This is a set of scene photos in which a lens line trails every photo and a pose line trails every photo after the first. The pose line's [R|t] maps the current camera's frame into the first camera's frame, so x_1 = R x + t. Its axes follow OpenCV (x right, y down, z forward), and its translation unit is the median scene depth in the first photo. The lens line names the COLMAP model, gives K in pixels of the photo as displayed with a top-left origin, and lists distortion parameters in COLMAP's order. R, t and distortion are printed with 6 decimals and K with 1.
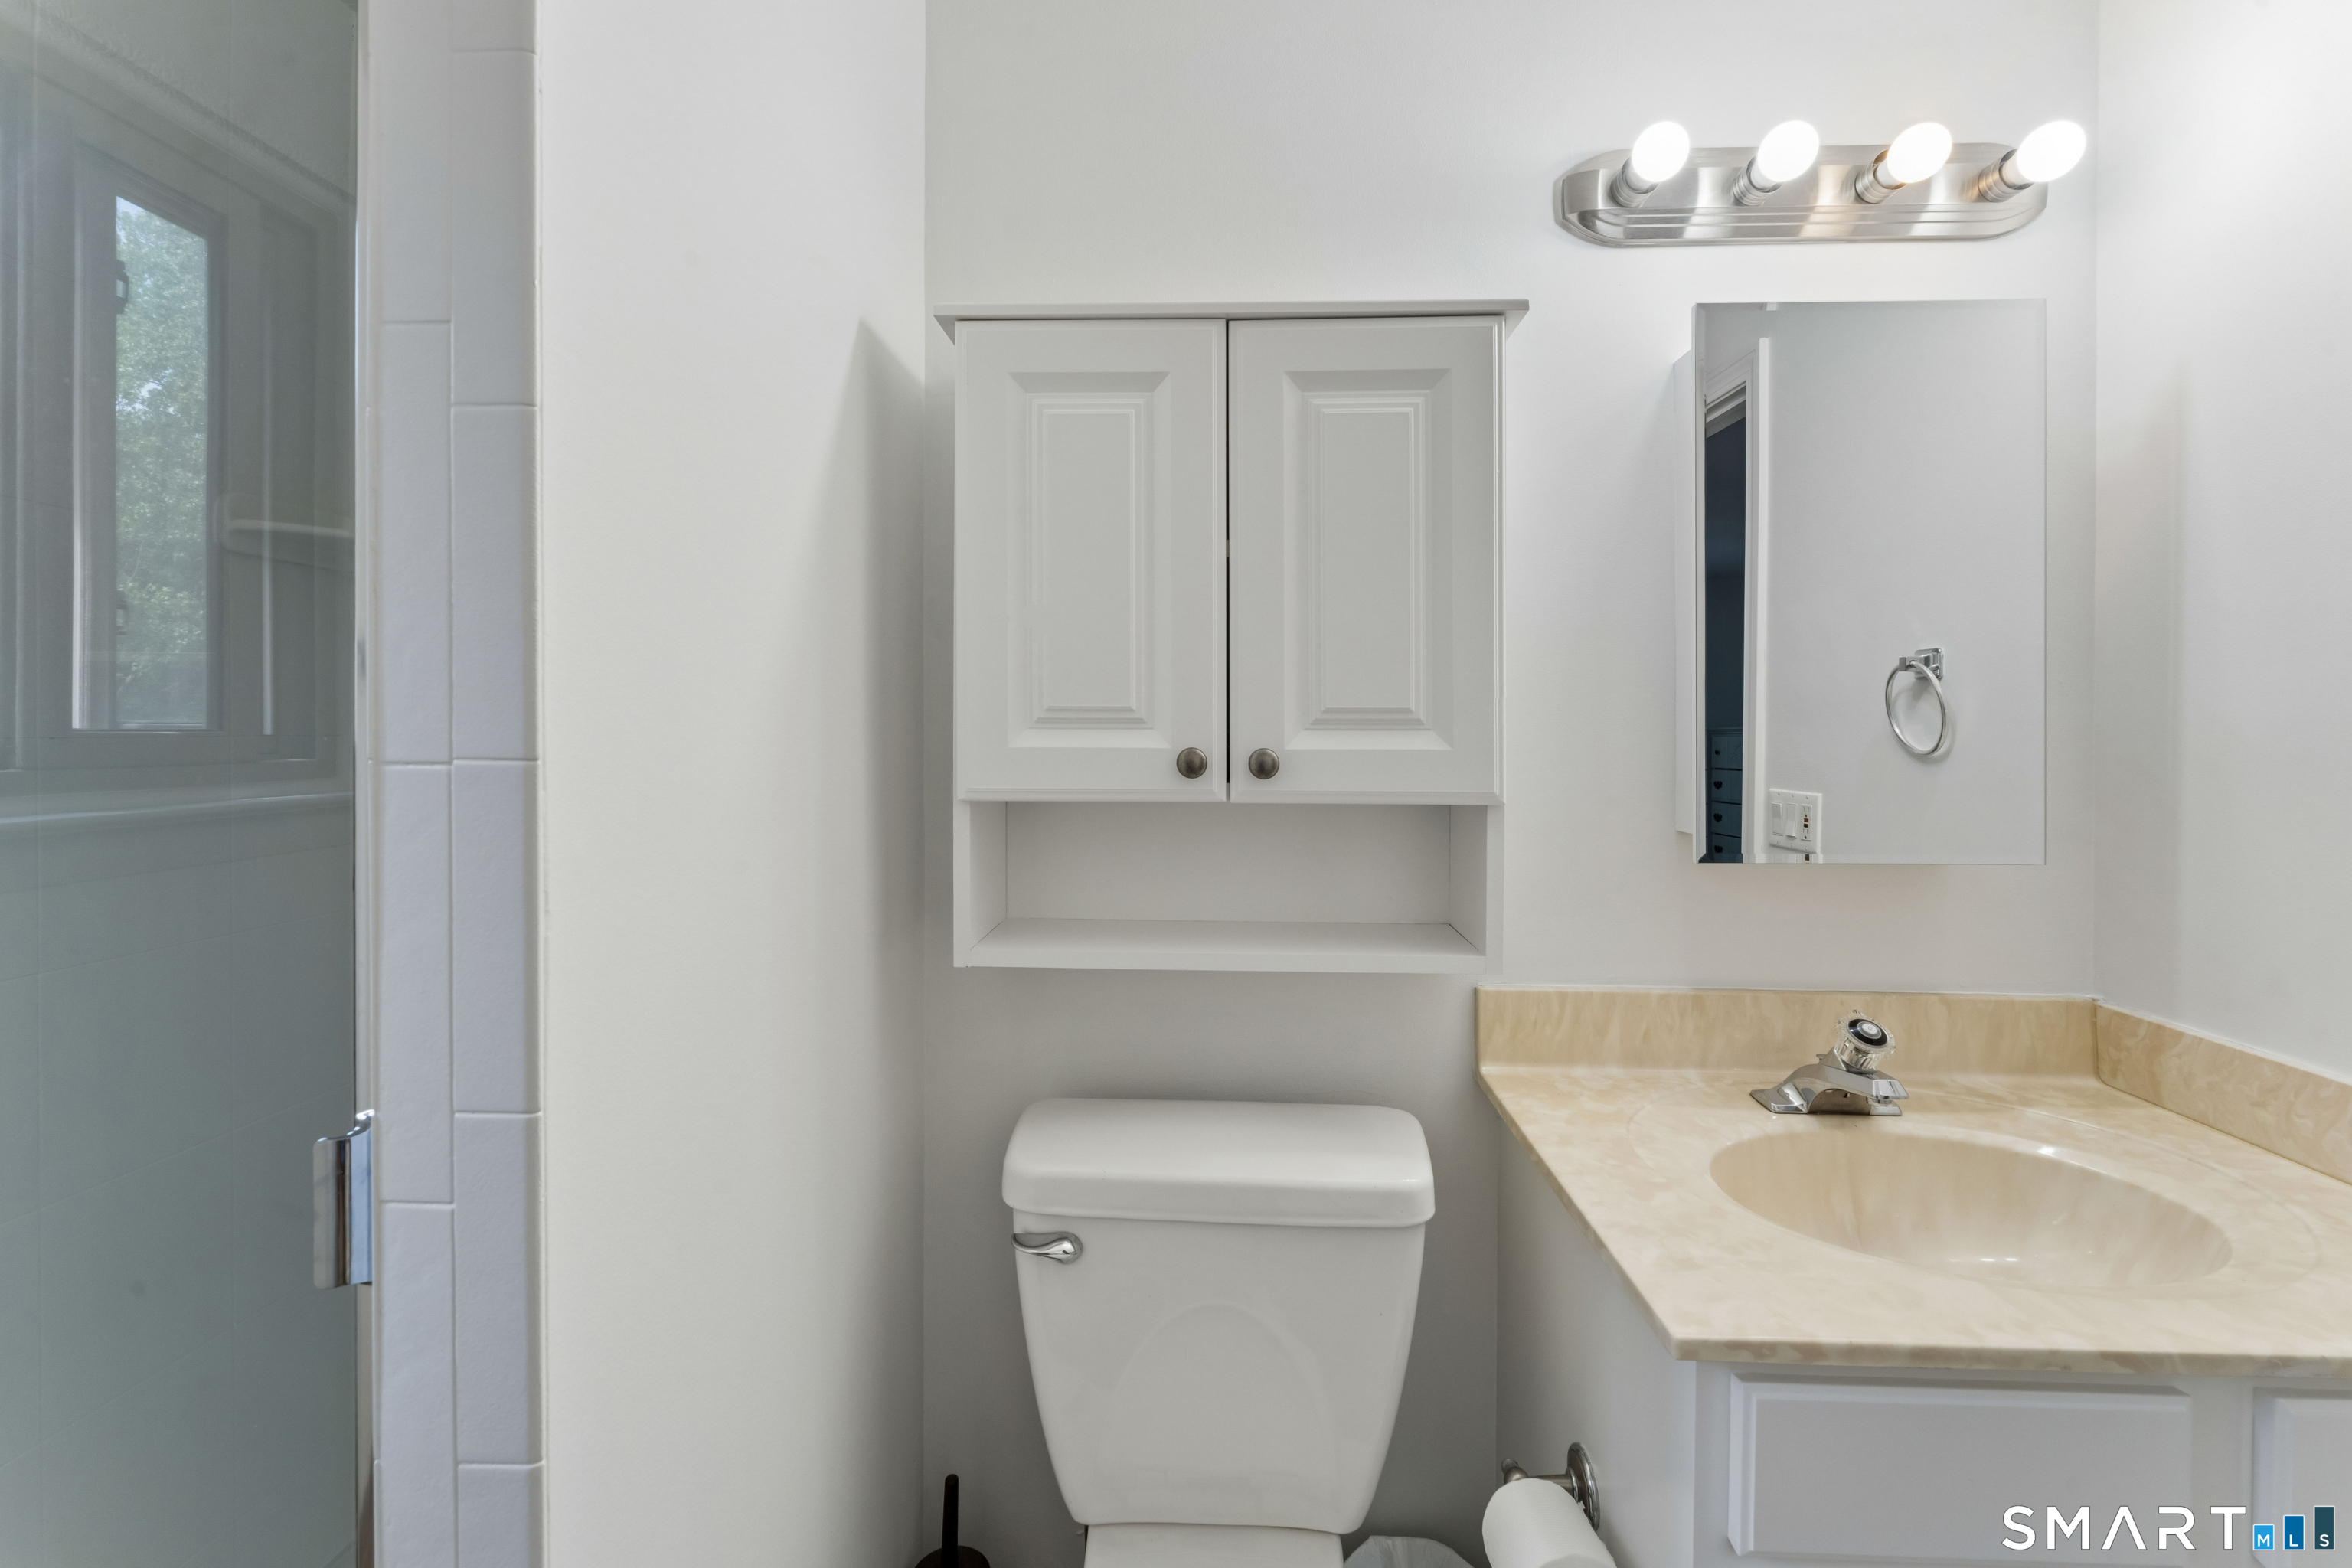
lens RADIAL K [[950.3, 0, 1186.6], [0, 950.3, 750.7], [0, 0, 1]] dist [-0.003212, -0.000378]
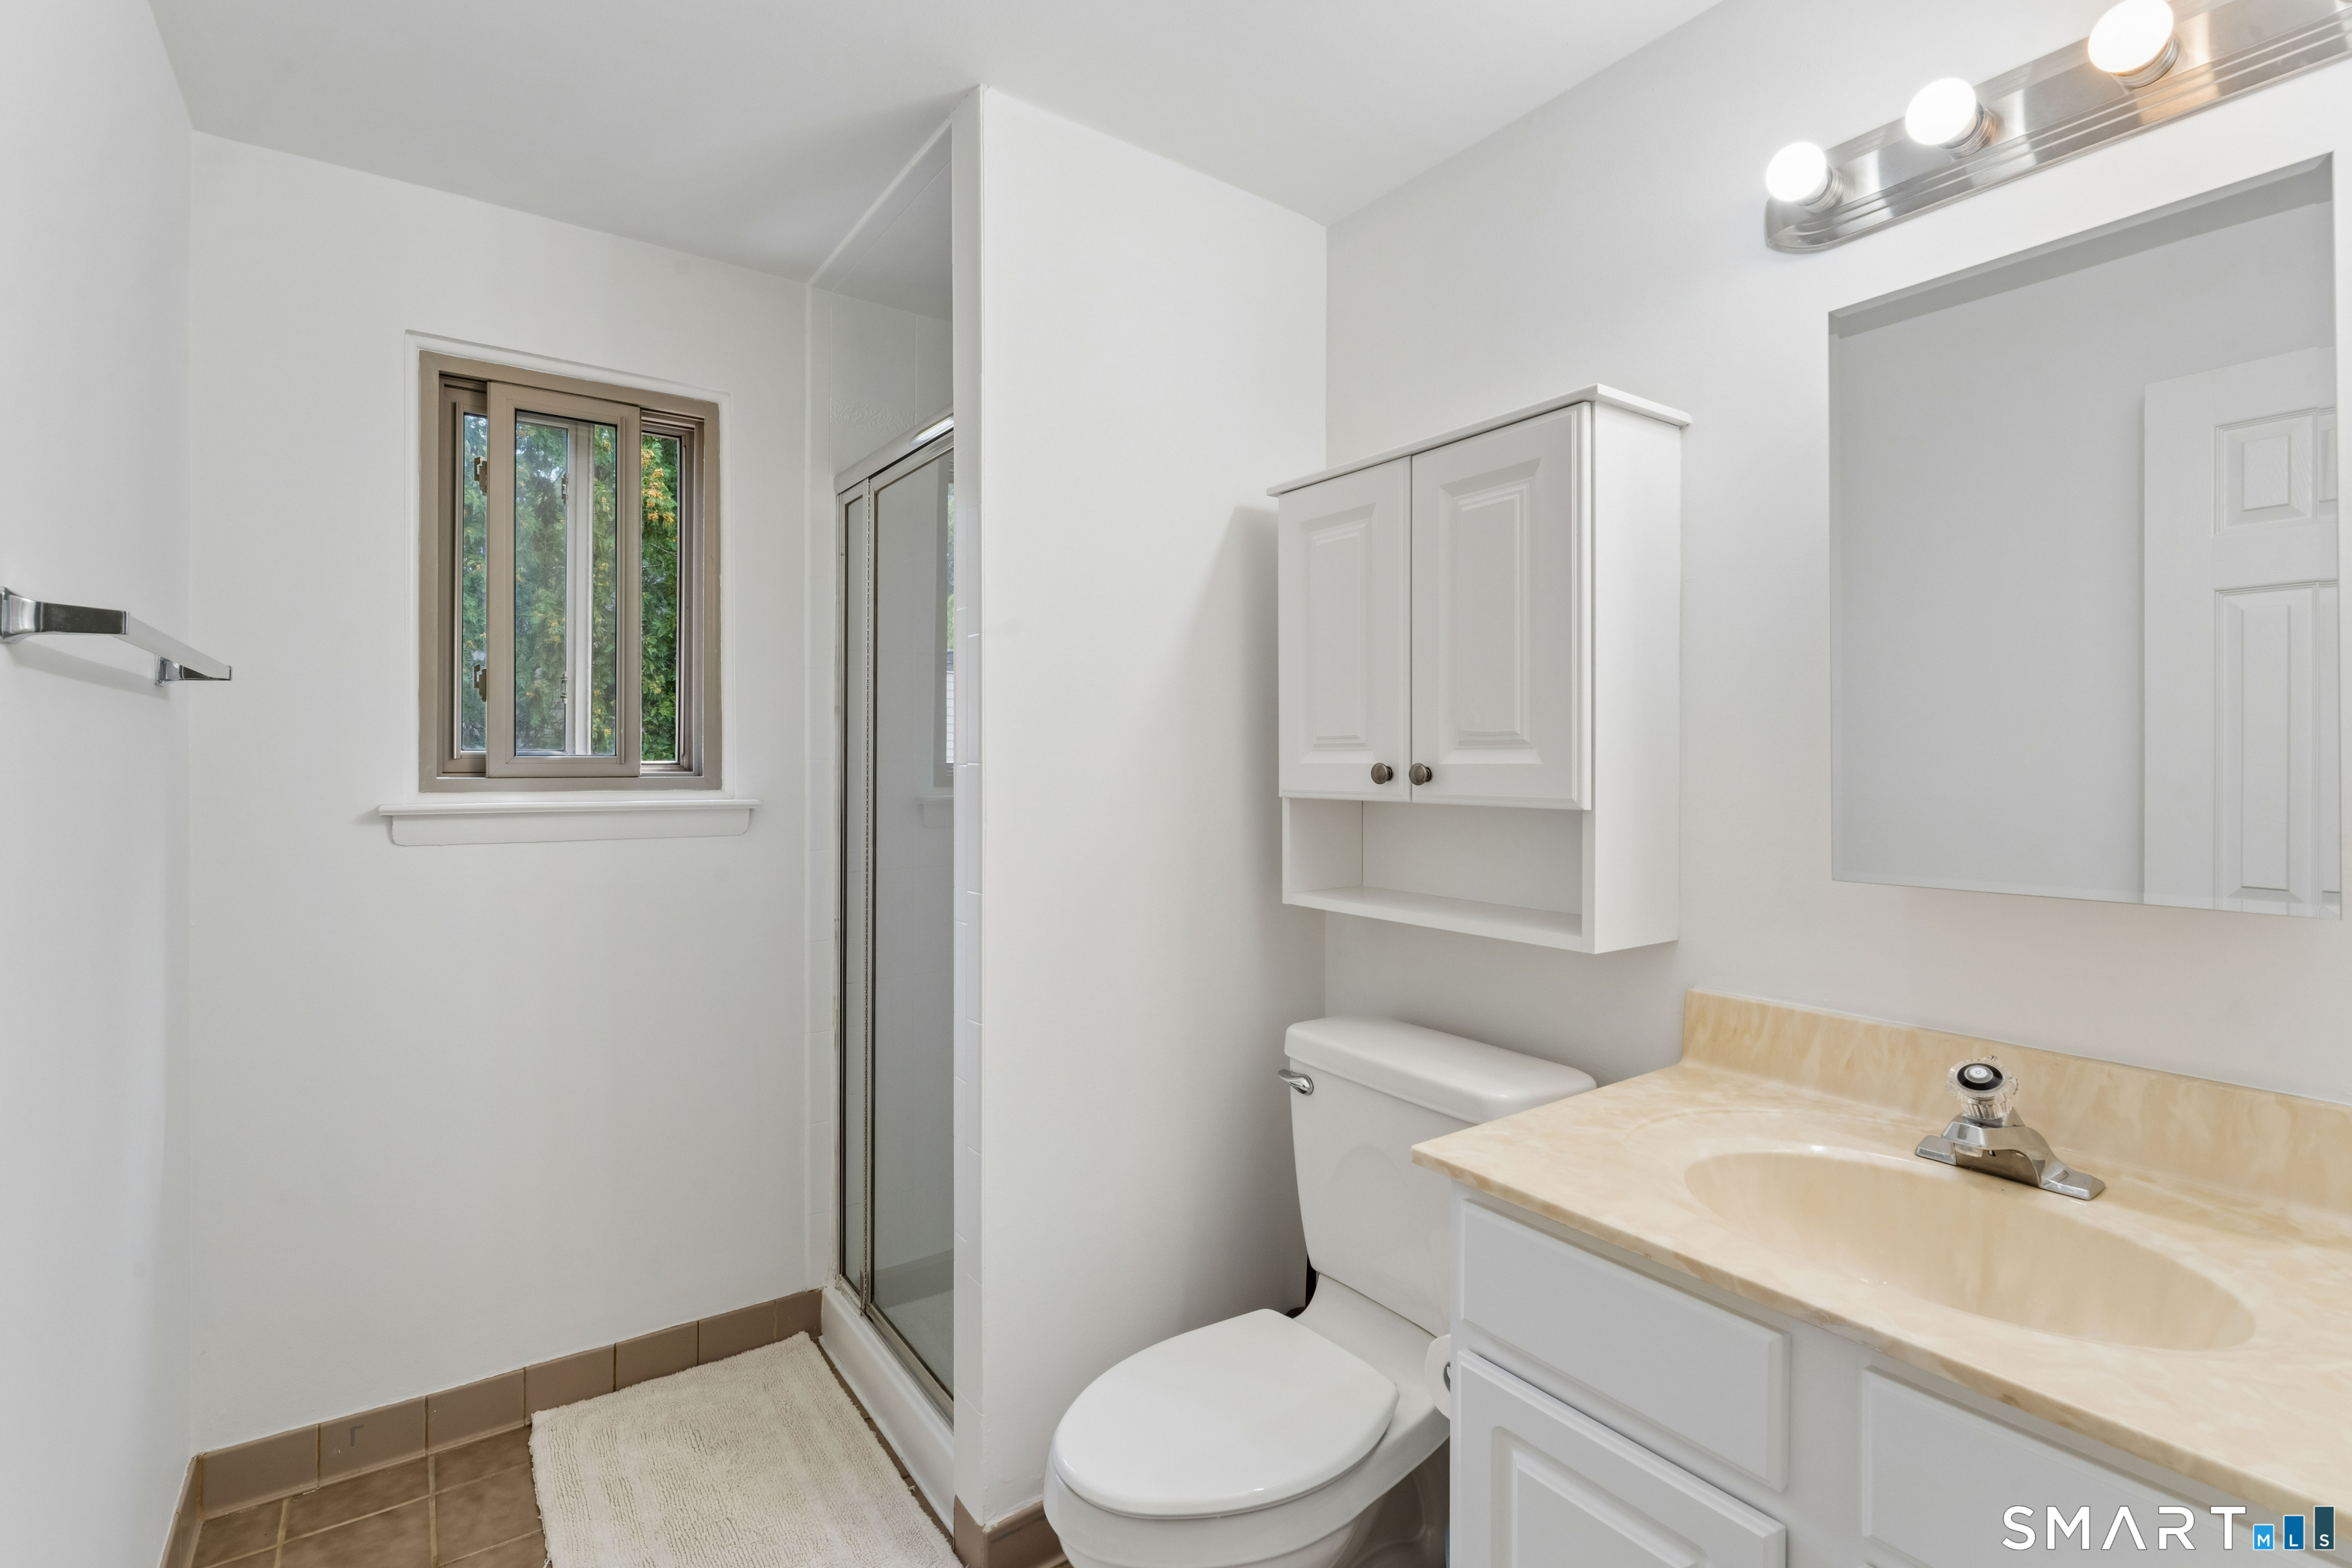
lens RADIAL K [[1084.0, 0, 1180.2], [0, 1084.0, 779.9], [0, 0, 1]] dist [-0.003437, -0.000310]
pose [[0.609006, 0.009355, -0.793111, 1.079988], [-0.009741, 0.999943, 0.004315, 0.017914], [0.793106, 0.005098, 0.609062, -0.230000]]
